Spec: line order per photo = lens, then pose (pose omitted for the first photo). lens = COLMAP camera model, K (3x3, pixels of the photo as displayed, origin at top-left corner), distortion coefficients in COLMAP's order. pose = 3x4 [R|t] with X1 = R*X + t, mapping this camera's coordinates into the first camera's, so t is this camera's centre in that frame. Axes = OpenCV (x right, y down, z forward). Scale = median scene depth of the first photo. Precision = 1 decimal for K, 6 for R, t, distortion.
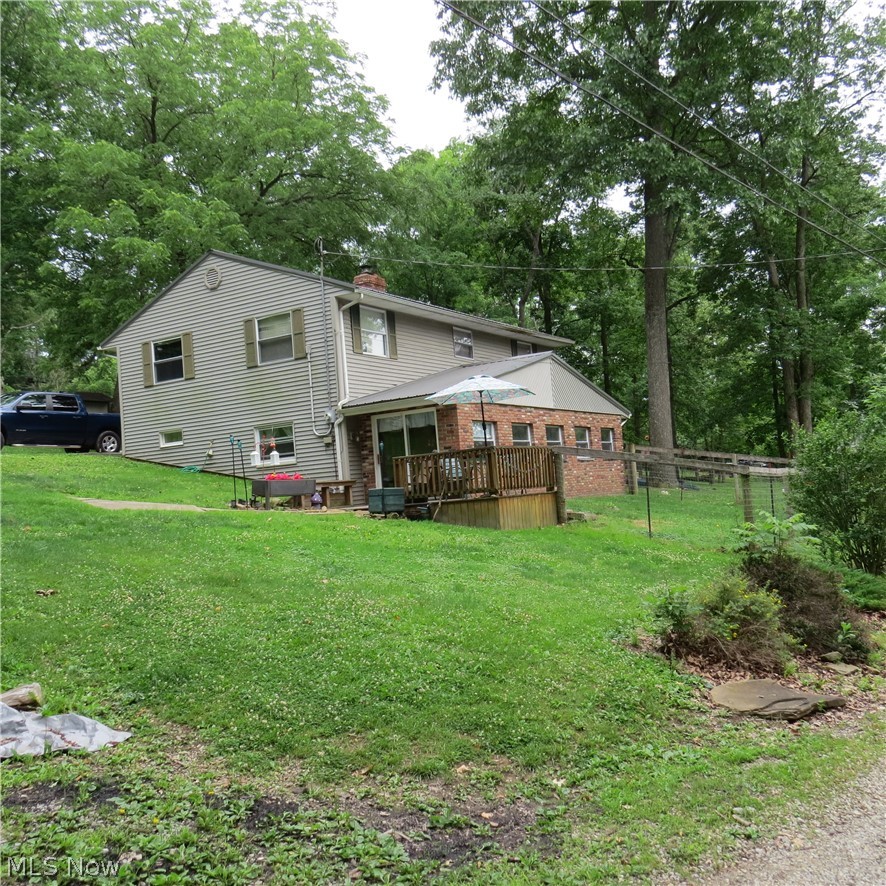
lens RADIAL K [[956.6, 0, 452.1], [0, 956.6, 430.3], [0, 0, 1]] dist [-0.034965, 0.000000]
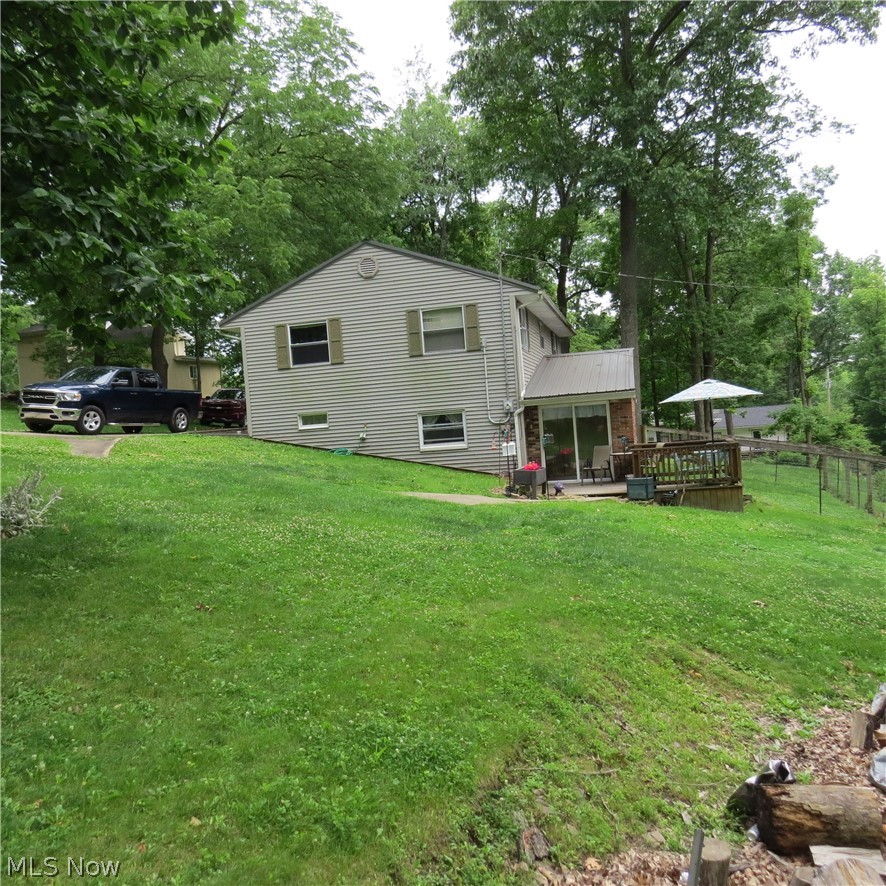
lens RADIAL K [[868.8, 0, 447.9], [0, 868.8, 437.9], [0, 0, 1]] dist [-0.000724, 0.000000]
pose [[0.952663, 0.004064, 0.304000, -0.474495], [-0.022152, 0.998181, 0.056074, -0.031106], [-0.303219, -0.060154, 0.951020, 0.073786]]
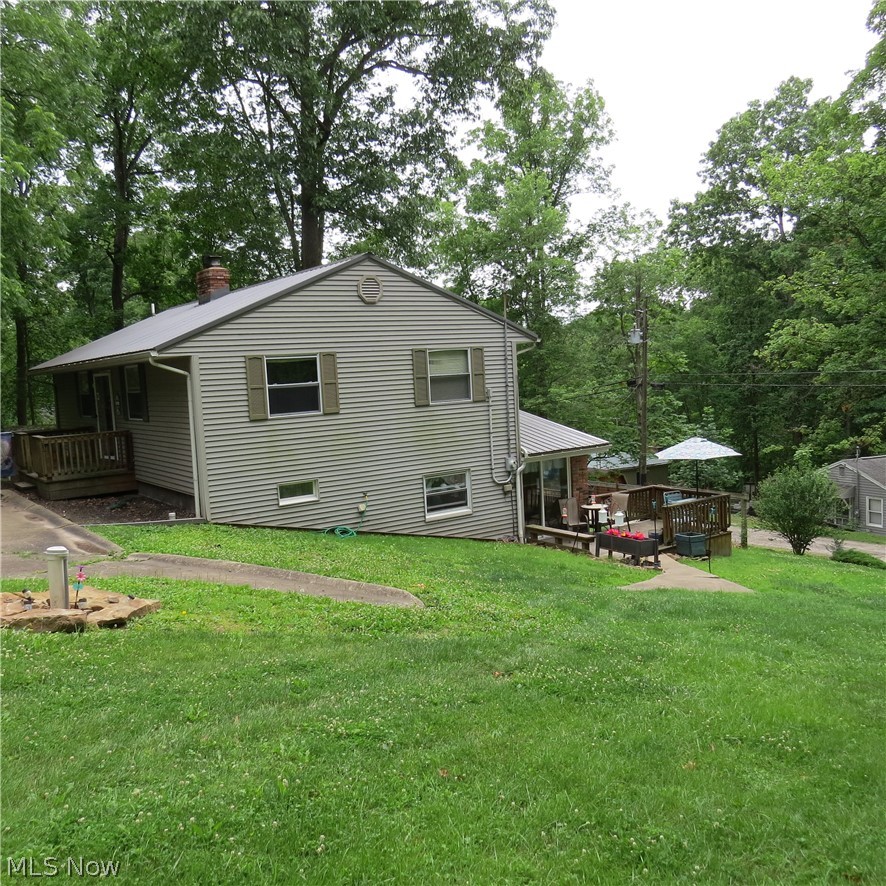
lens RADIAL K [[868.8, 0, 445.9], [0, 868.8, 442.8], [0, 0, 1]] dist [-0.000724, 0.000000]
pose [[0.399737, -0.022925, 0.916343, -0.932642], [-0.042767, 0.998132, 0.043628, -0.069120], [-0.915632, -0.056629, 0.398010, 0.678459]]
